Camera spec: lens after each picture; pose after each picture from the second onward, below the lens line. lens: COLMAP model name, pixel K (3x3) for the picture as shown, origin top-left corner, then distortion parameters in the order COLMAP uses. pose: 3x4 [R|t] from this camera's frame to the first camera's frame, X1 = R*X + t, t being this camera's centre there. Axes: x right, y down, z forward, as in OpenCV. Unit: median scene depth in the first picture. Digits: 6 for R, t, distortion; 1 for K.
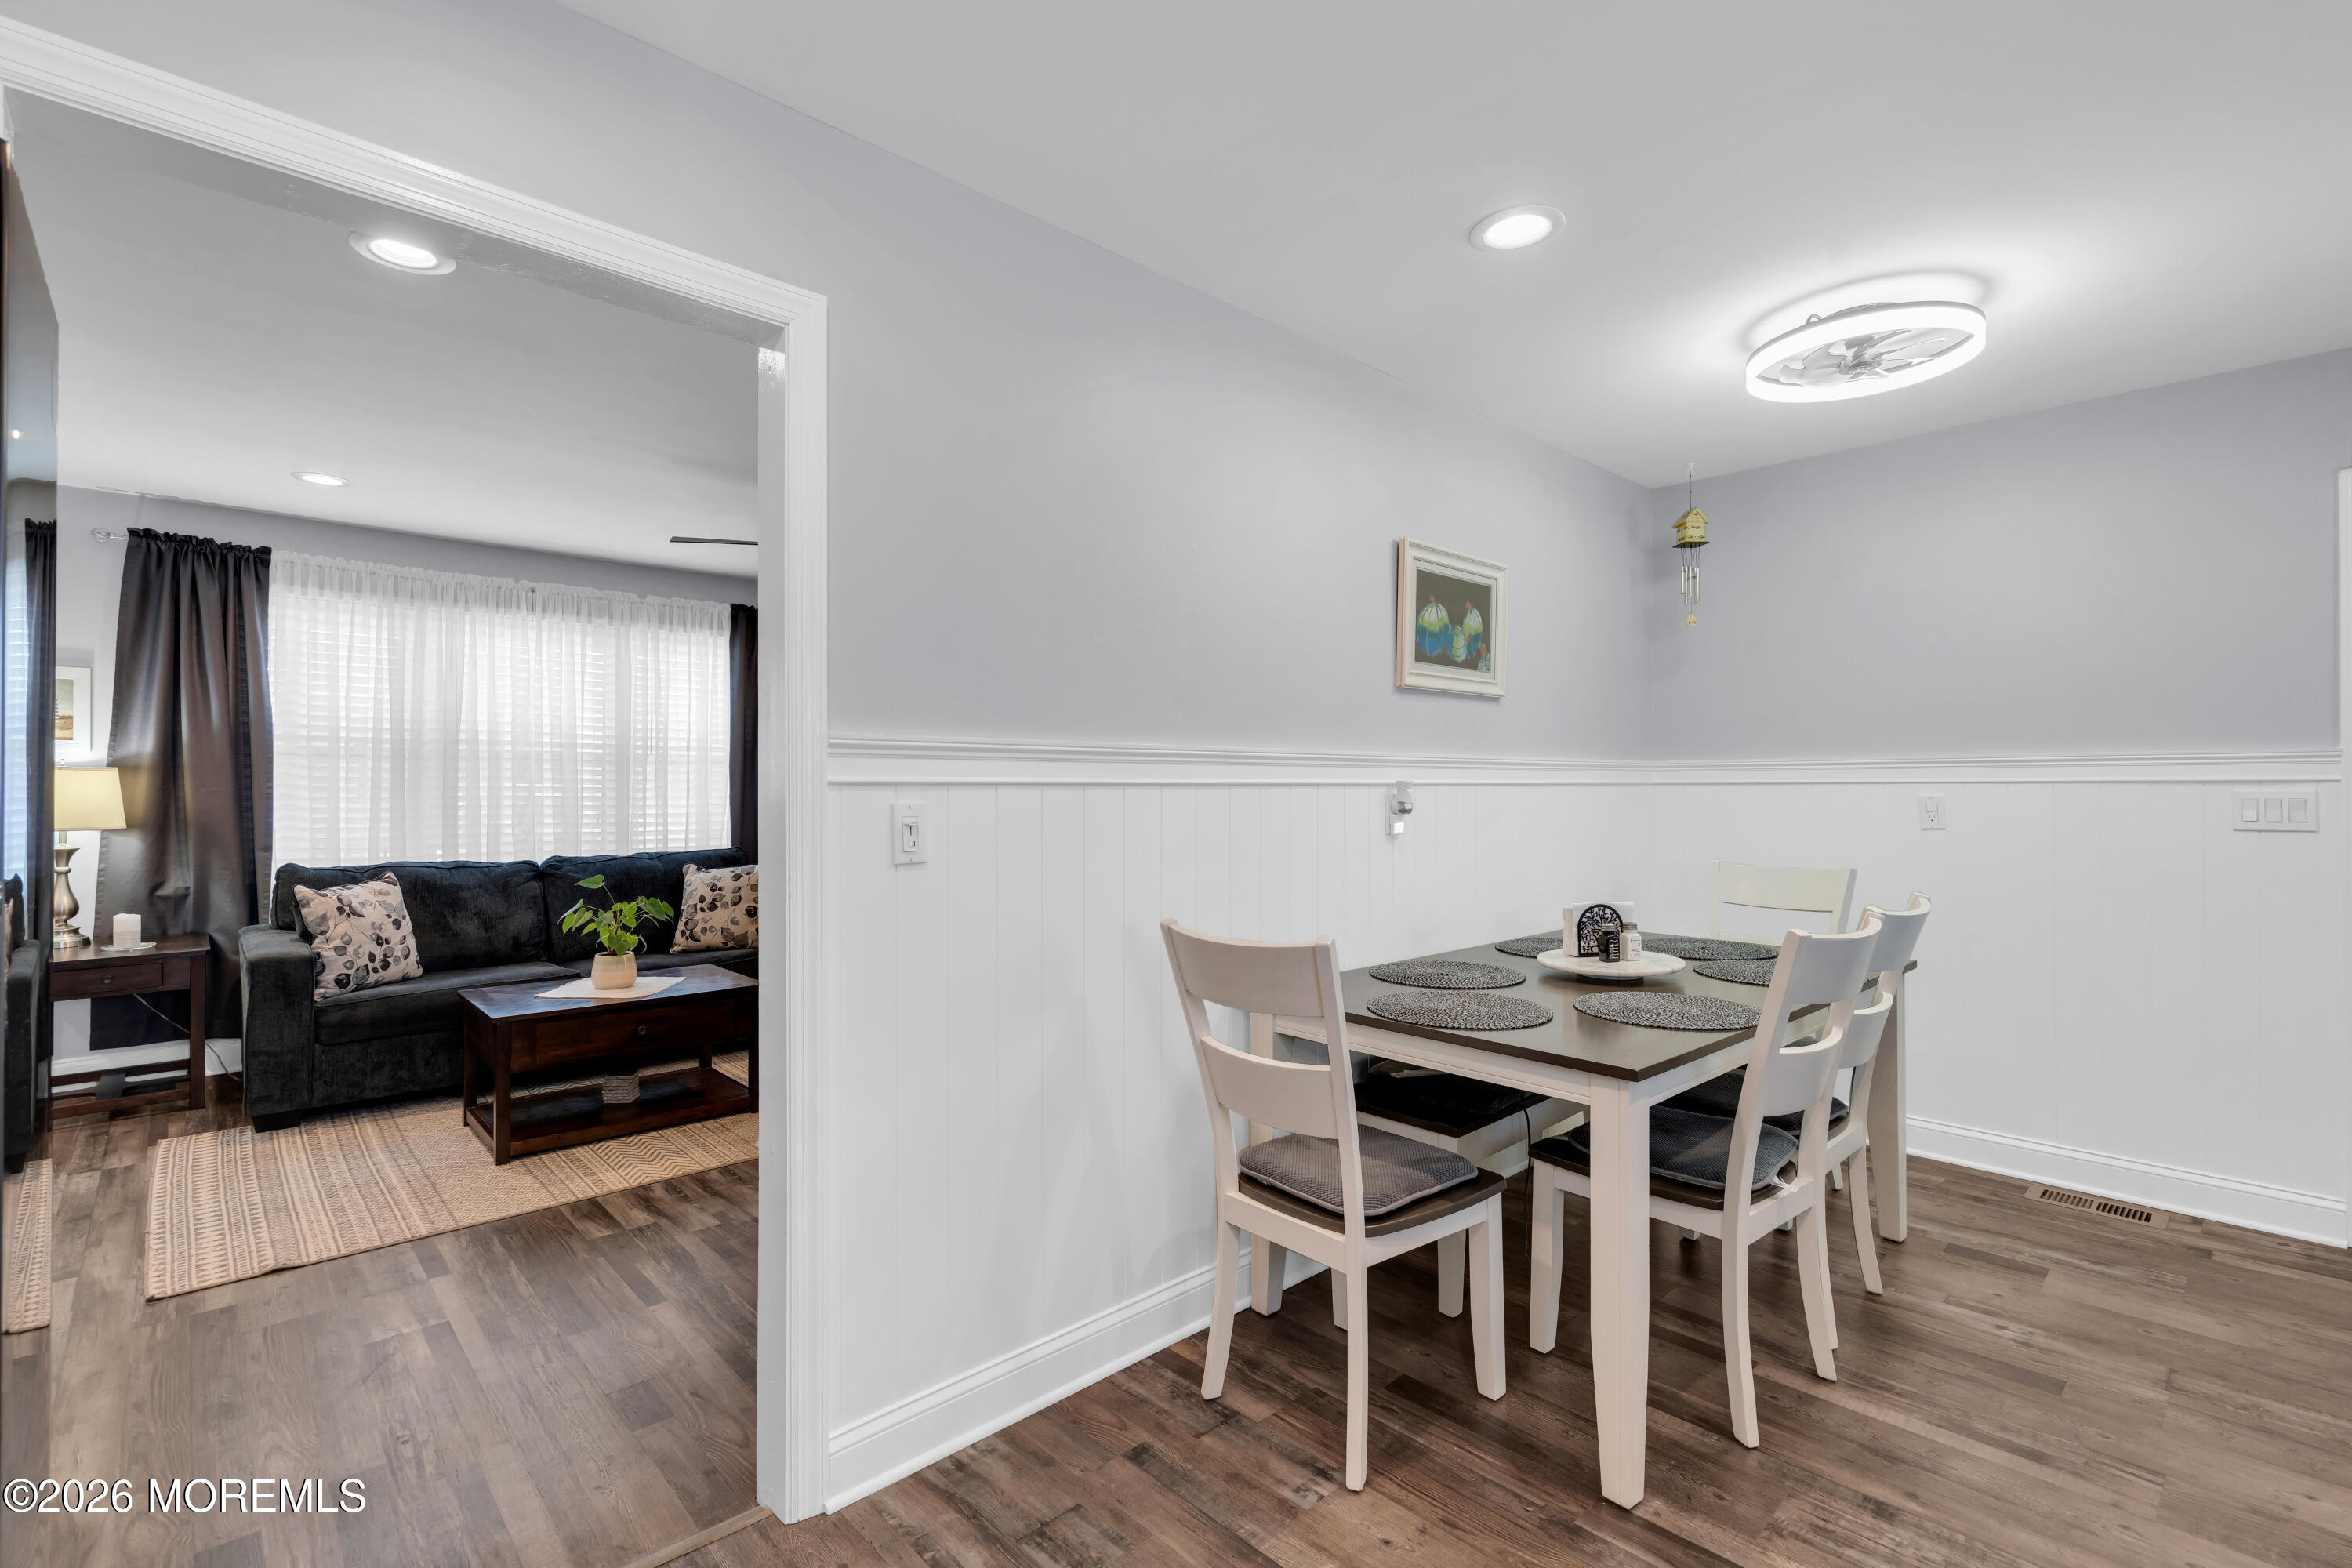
lens RADIAL K [[1069.1, 0, 1169.9], [0, 1069.1, 779.4], [0, 0, 1]] dist [-0.005879, 0.002596]
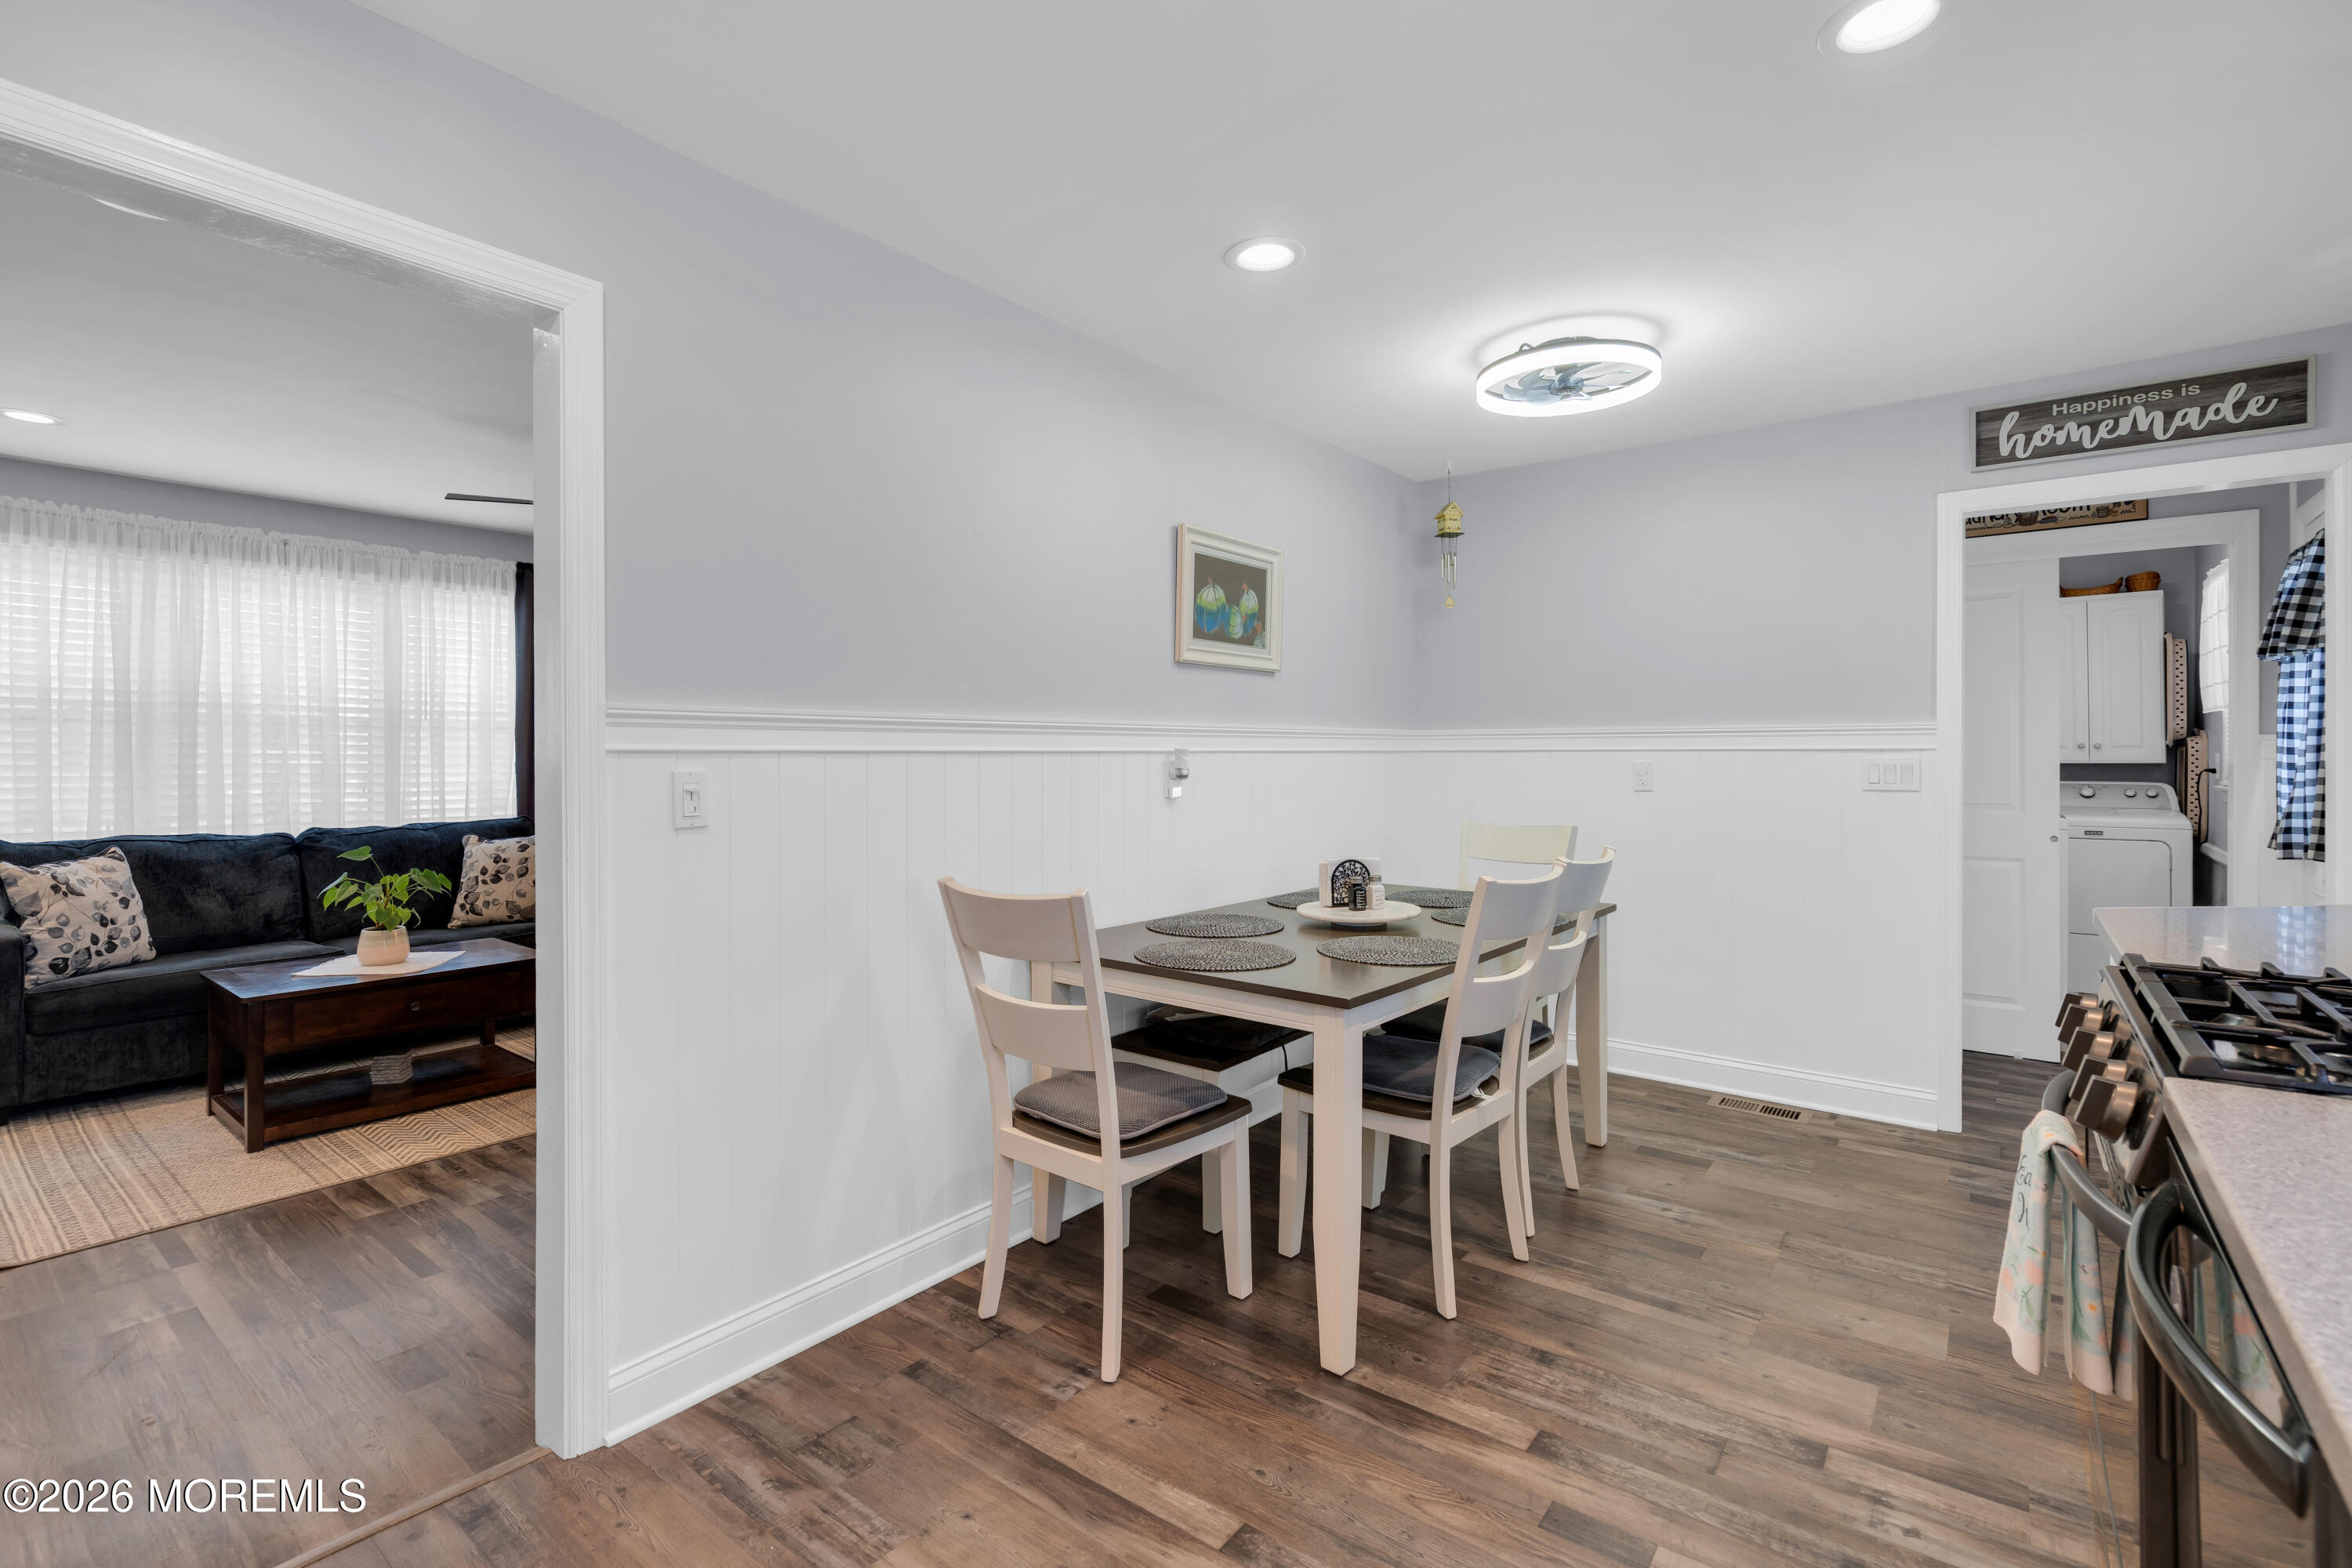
lens RADIAL K [[1069.1, 0, 1166.7], [0, 1069.1, 757.5], [0, 0, 1]] dist [-0.005879, 0.002596]
pose [[0.988396, -0.000650, 0.151899, 0.036292], [-0.001087, 0.999935, 0.011350, -0.002090], [-0.151896, -0.011383, 0.988331, -0.064420]]
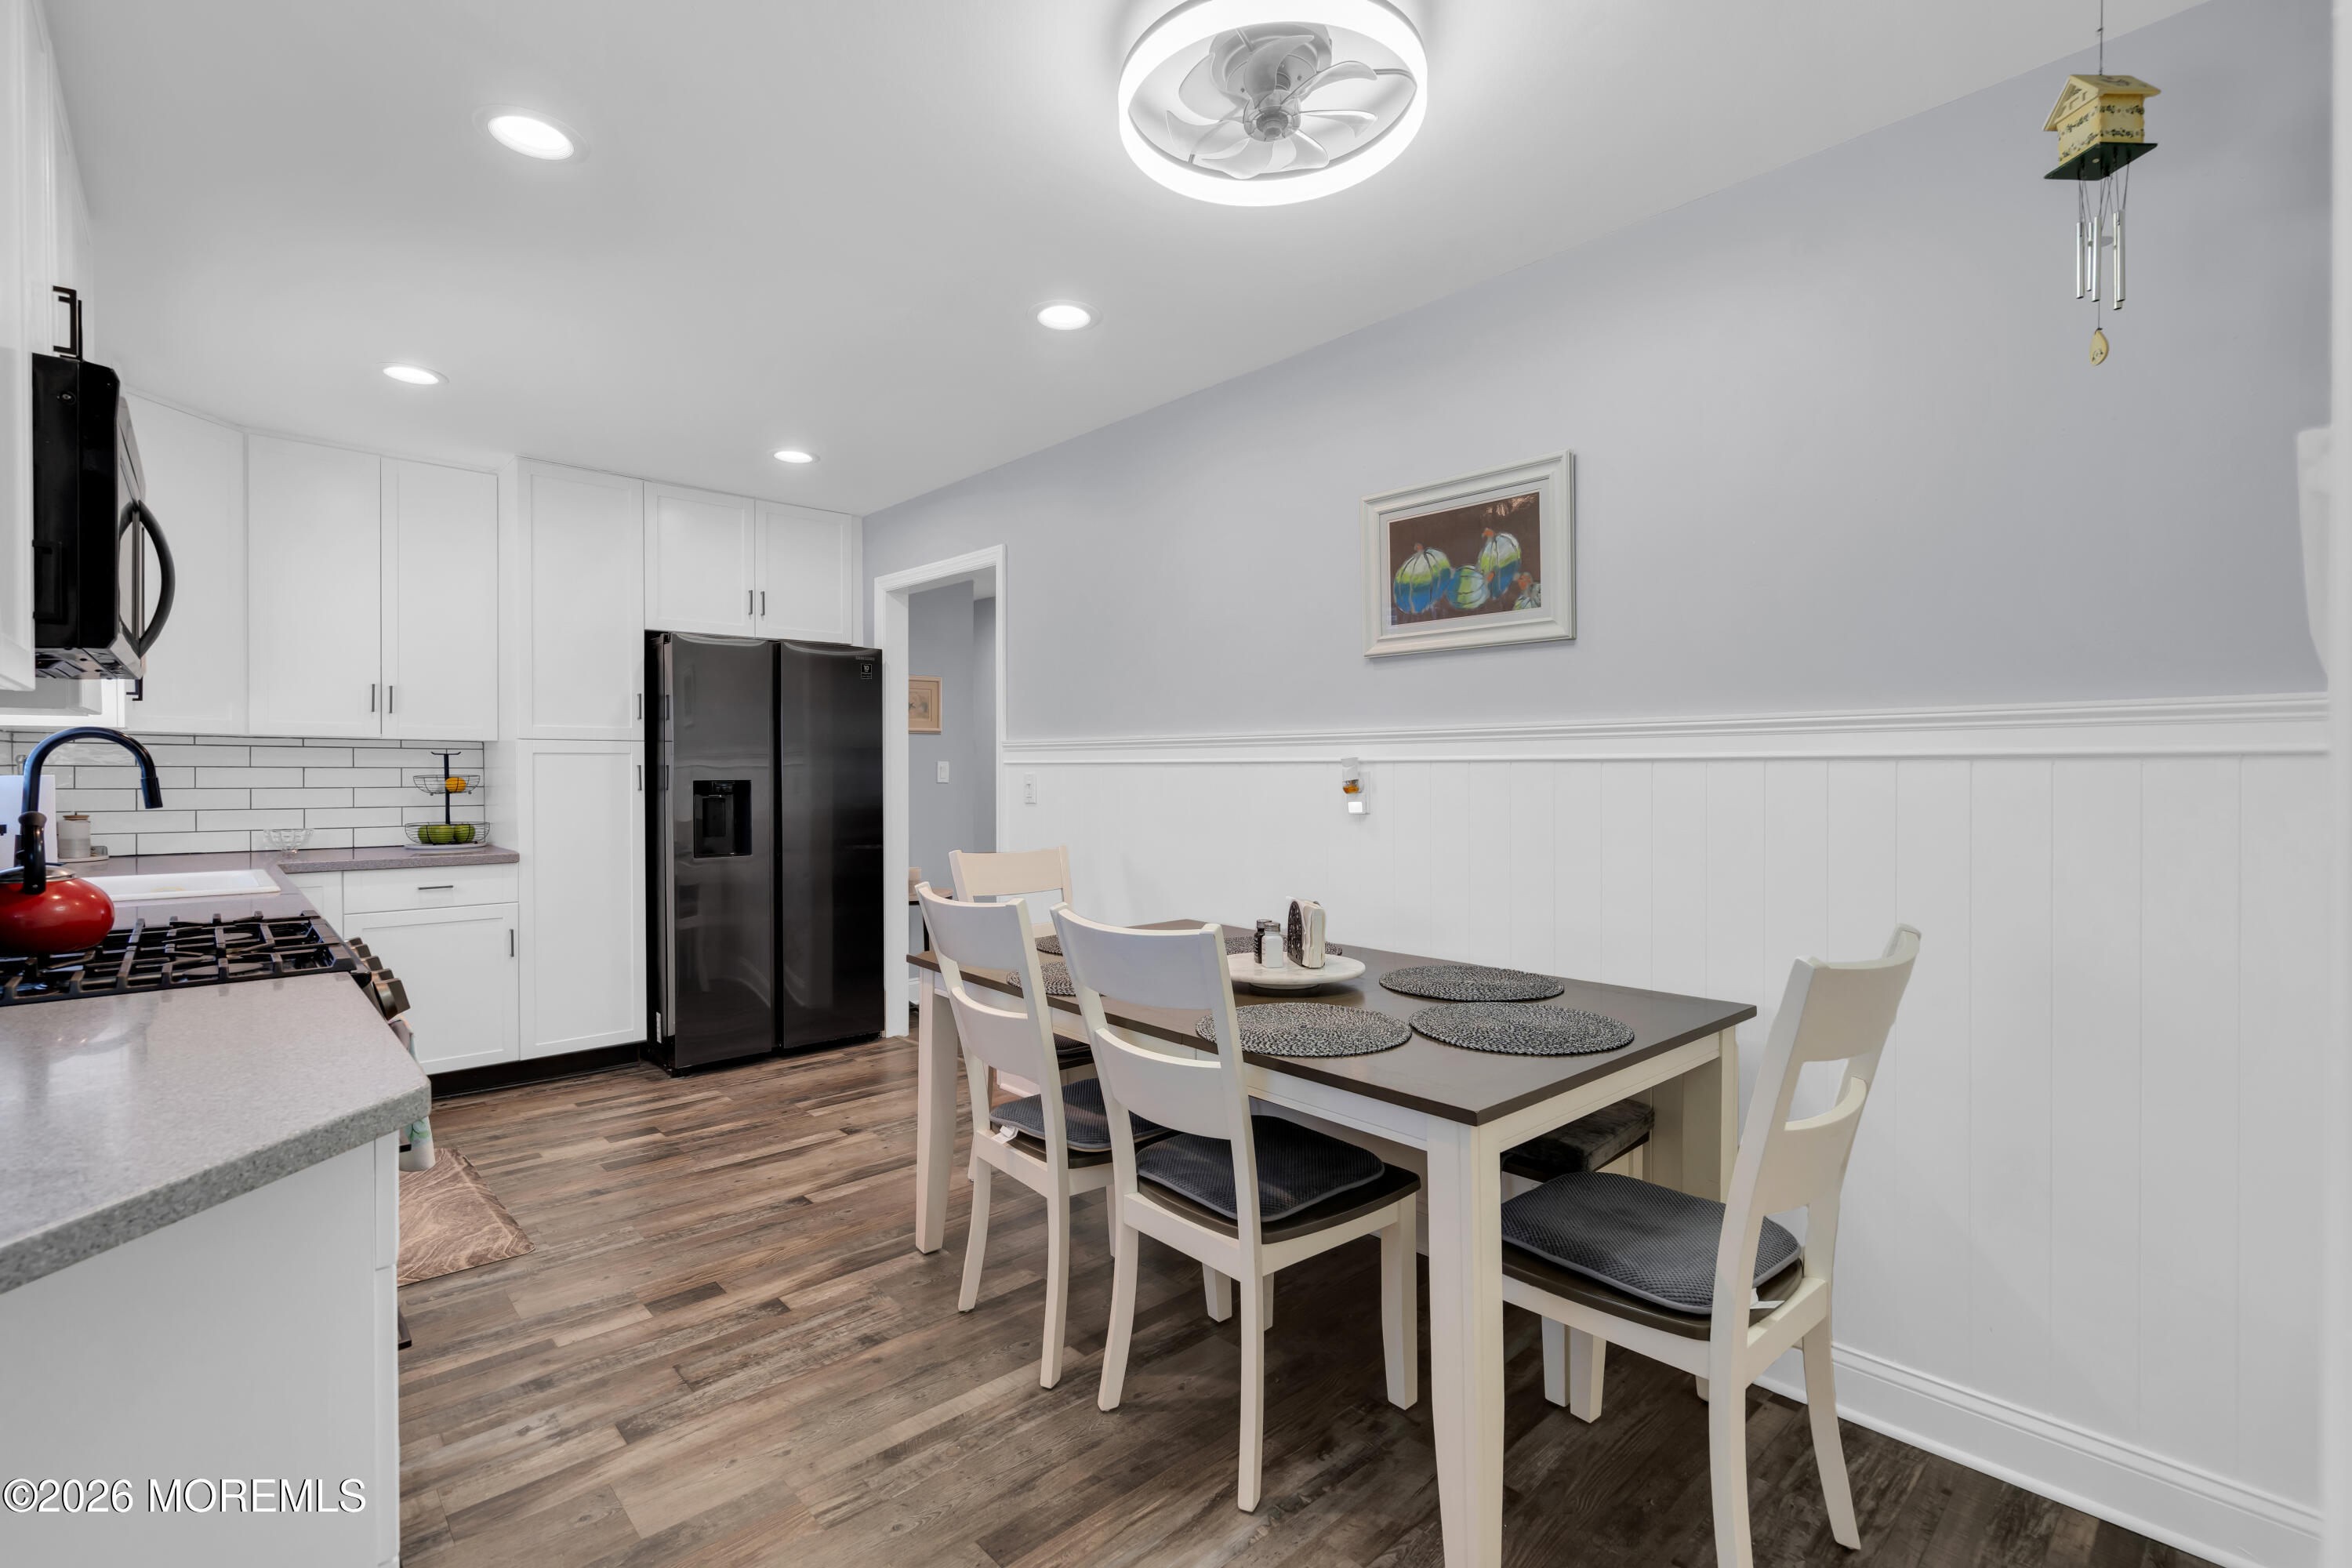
lens RADIAL K [[1069.1, 0, 1151.9], [0, 1069.1, 766.8], [0, 0, 1]] dist [-0.005879, 0.002596]
pose [[-0.020232, 0.003959, -0.999787, 1.082248], [0.010153, 0.999941, 0.003754, 0.003953], [0.999744, -0.010075, -0.020271, 0.770905]]
